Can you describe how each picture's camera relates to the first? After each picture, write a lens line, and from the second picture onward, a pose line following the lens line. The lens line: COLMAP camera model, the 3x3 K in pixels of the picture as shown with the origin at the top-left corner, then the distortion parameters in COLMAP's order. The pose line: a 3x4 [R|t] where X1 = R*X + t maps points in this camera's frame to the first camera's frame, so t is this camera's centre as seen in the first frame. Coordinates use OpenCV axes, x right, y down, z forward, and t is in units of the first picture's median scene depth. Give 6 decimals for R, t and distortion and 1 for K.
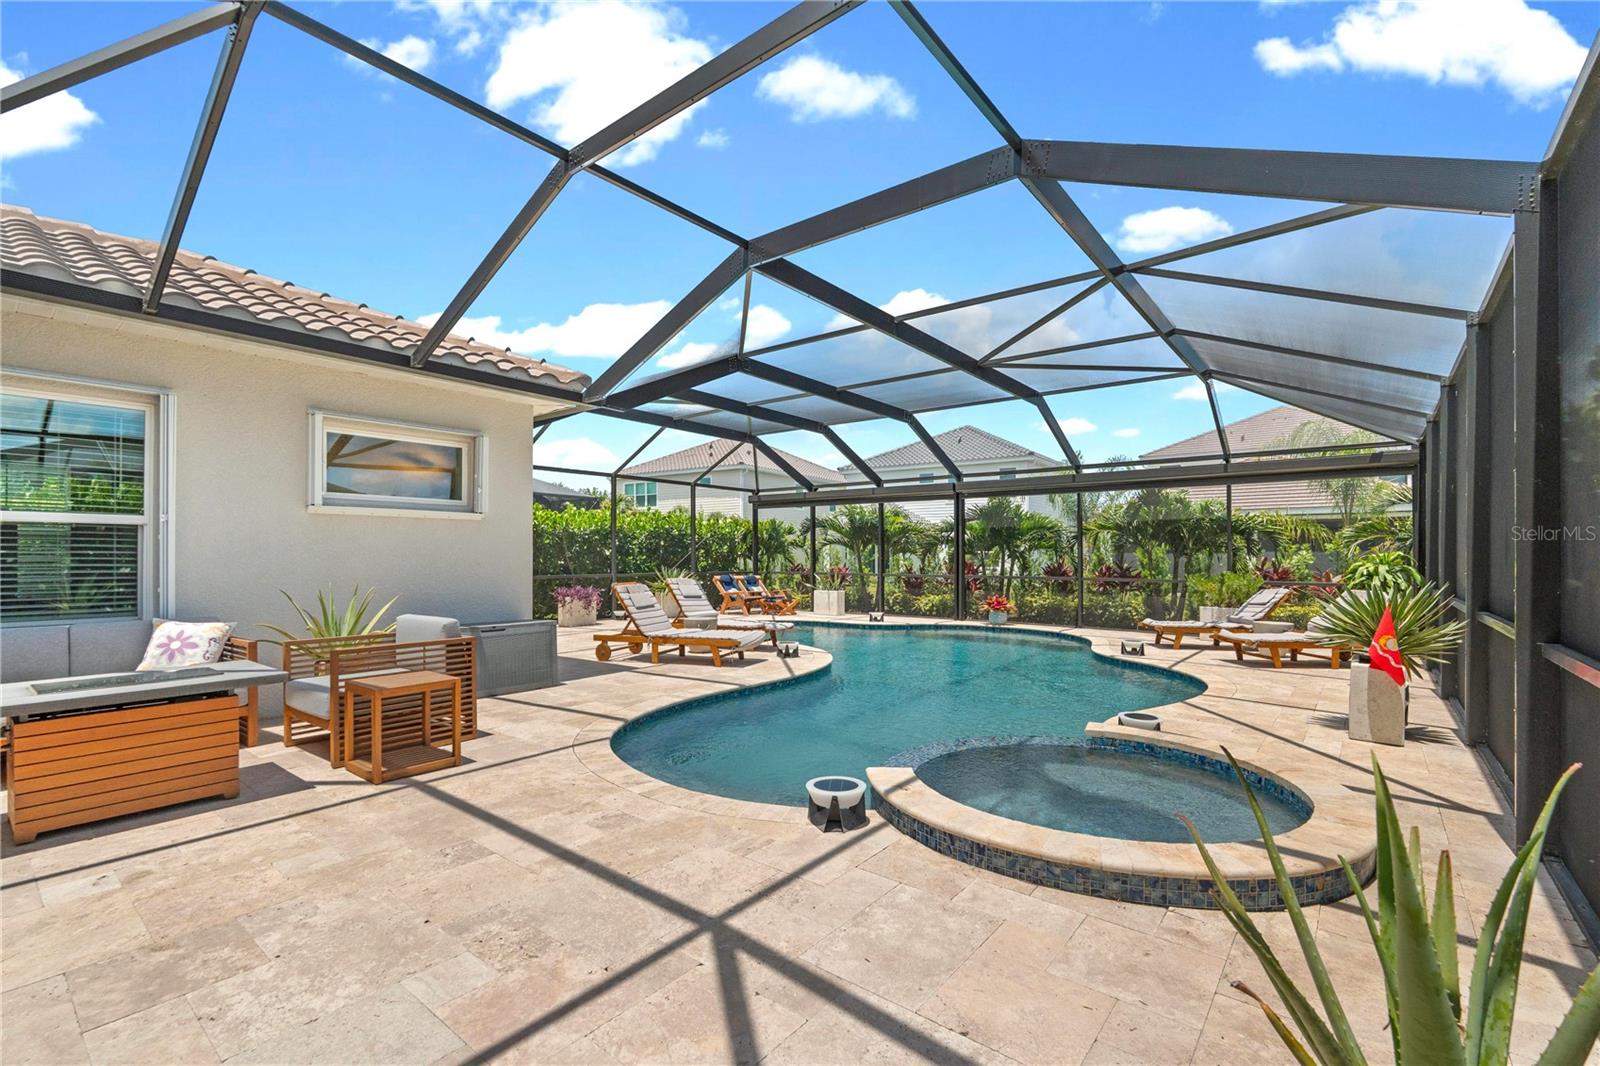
lens RADIAL K [[706.3, 0, 795.3], [0, 706.3, 556.1], [0, 0, 1]] dist [-0.003382, -0.000340]
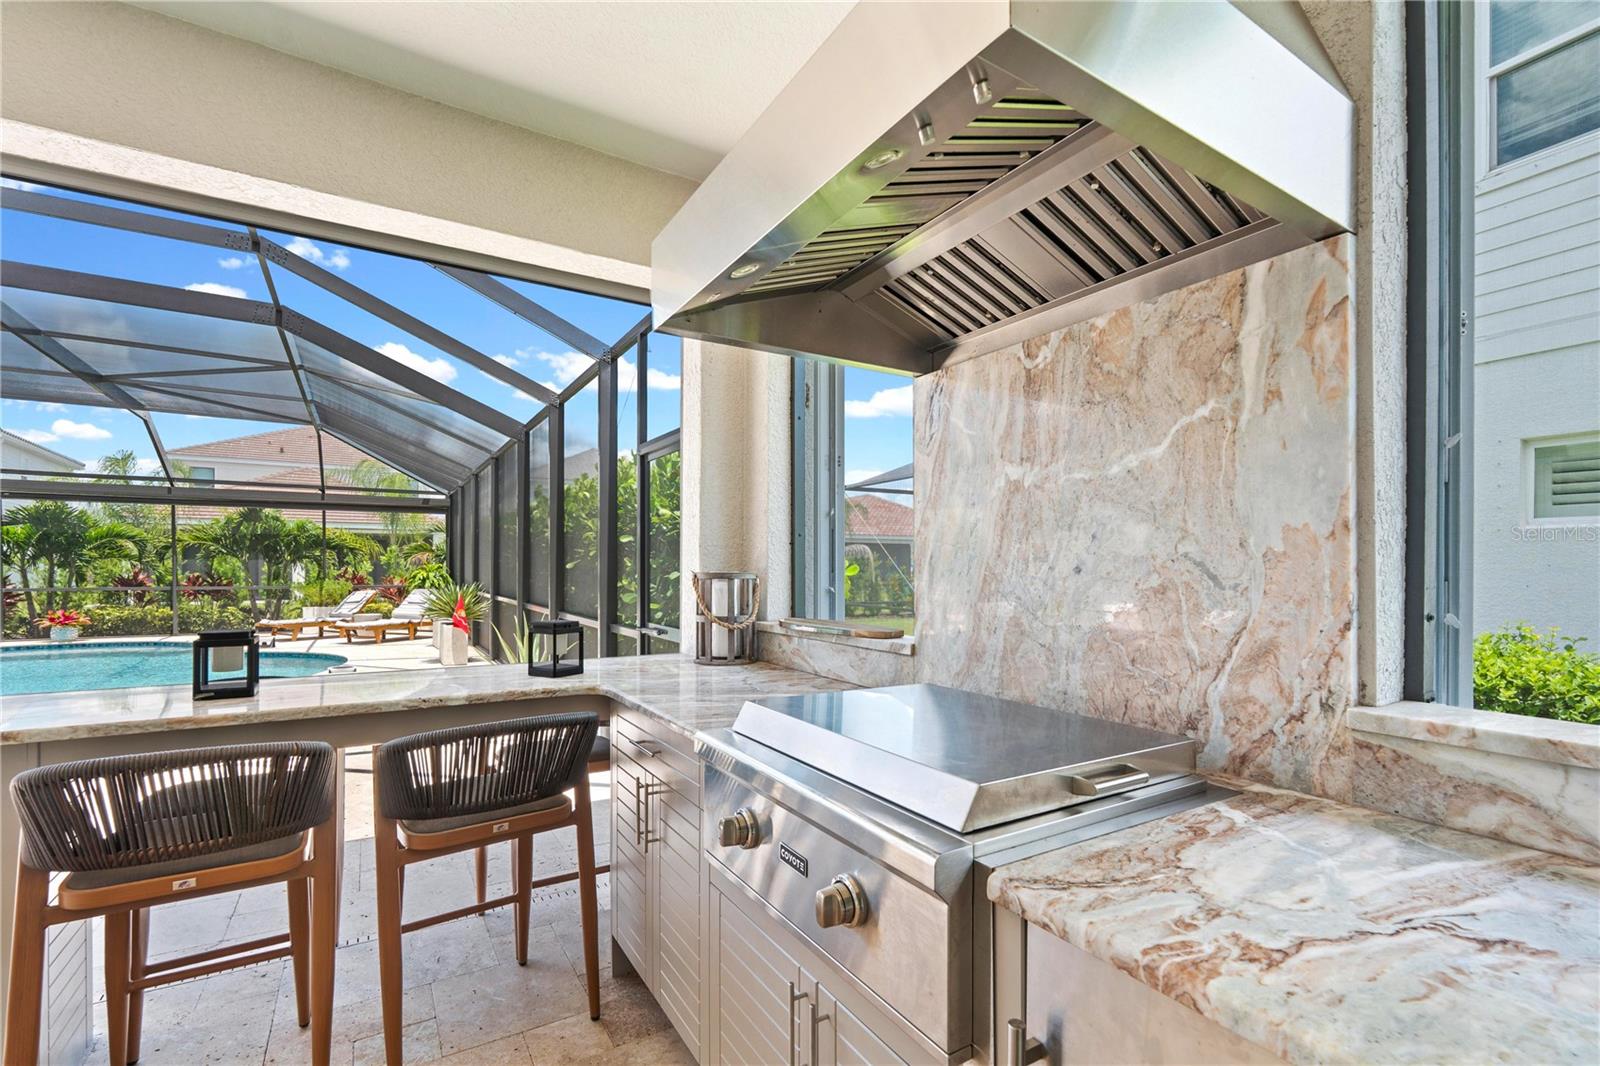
lens RADIAL K [[714.1, 0, 799.6], [0, 714.1, 568.9], [0, 0, 1]] dist [-0.000361, -0.000426]
pose [[0.338338, -0.004955, 0.941012, -0.405229], [-0.003676, 0.999972, 0.006587, -0.009878], [-0.941018, -0.005687, 0.338310, -0.319918]]
